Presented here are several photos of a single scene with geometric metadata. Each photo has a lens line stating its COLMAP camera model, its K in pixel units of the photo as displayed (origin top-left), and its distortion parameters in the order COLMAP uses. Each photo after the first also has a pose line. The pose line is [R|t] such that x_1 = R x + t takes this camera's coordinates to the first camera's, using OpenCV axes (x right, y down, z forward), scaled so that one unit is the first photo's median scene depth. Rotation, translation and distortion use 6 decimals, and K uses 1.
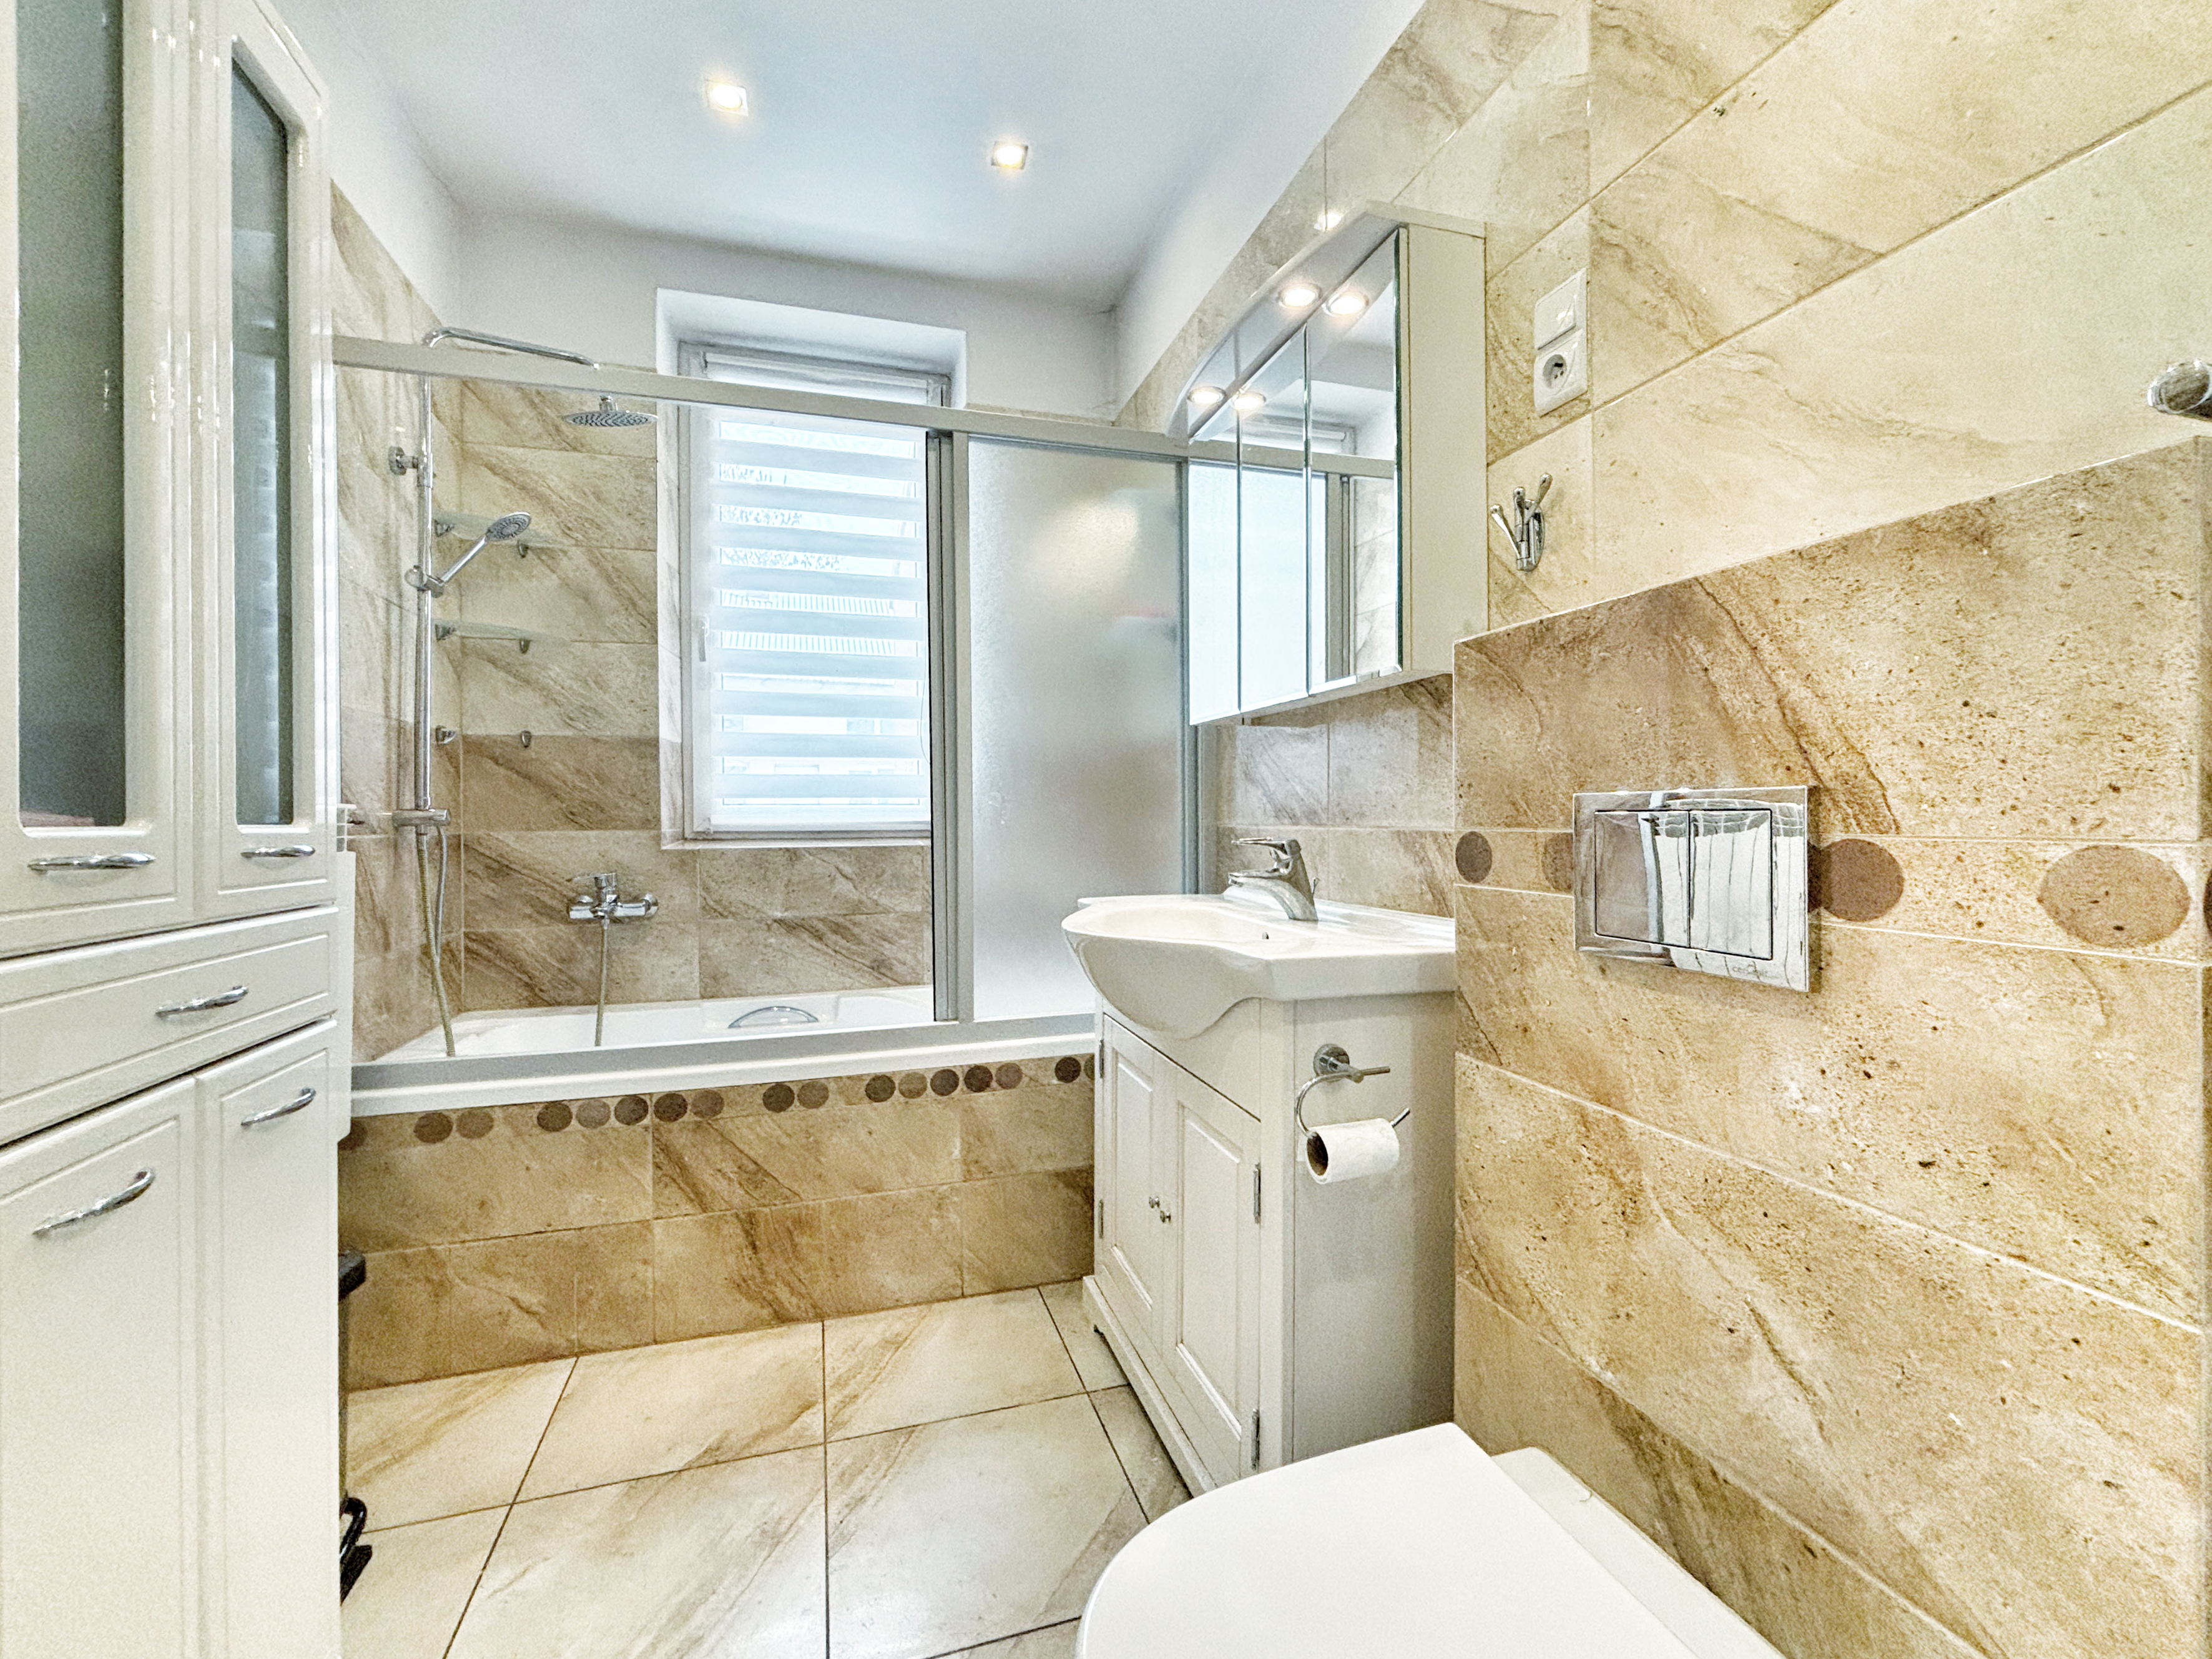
lens RADIAL K [[902.5, 0, 1111.4], [0, 902.5, 821.7], [0, 0, 1]] dist [0.002389, 0.000124]
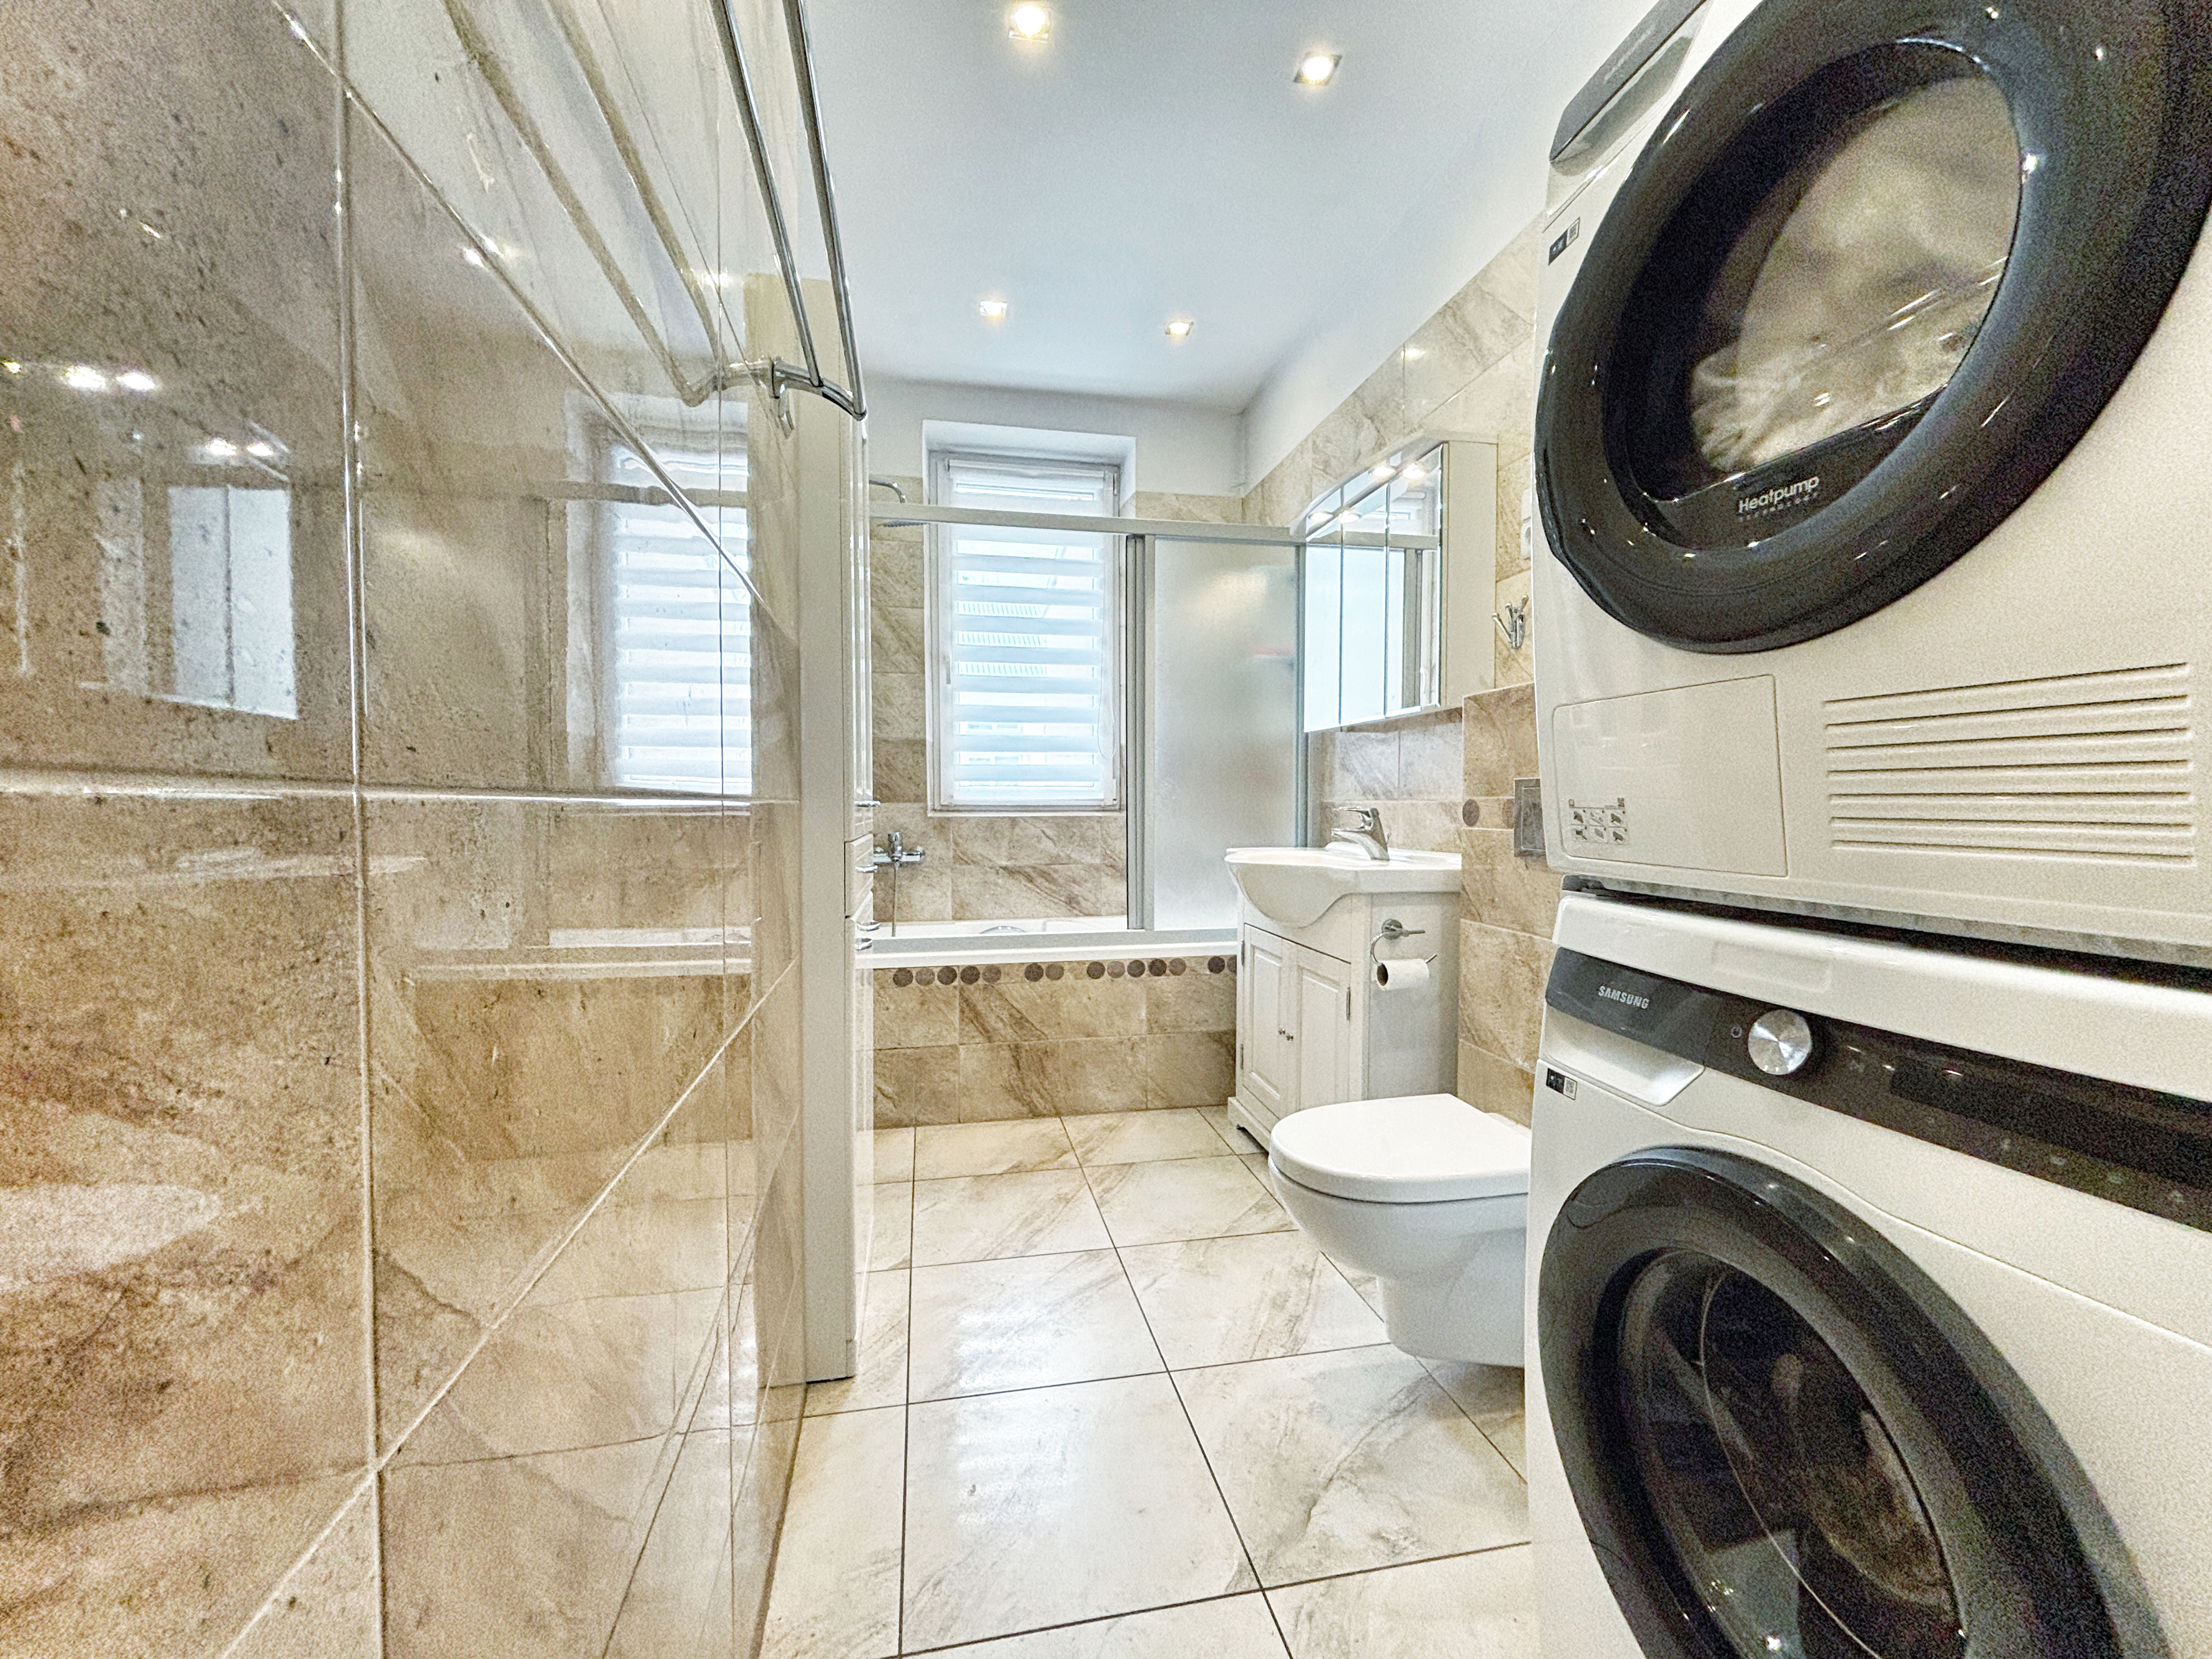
lens RADIAL K [[890.1, 0, 1102.6], [0, 890.1, 830.7], [0, 0, 1]] dist [0.026933, -0.000023]
pose [[0.994151, 0.008674, -0.107648, -0.085500], [-0.005678, 0.999589, 0.028111, 0.015703], [0.107847, -0.027336, 0.993792, -0.507297]]
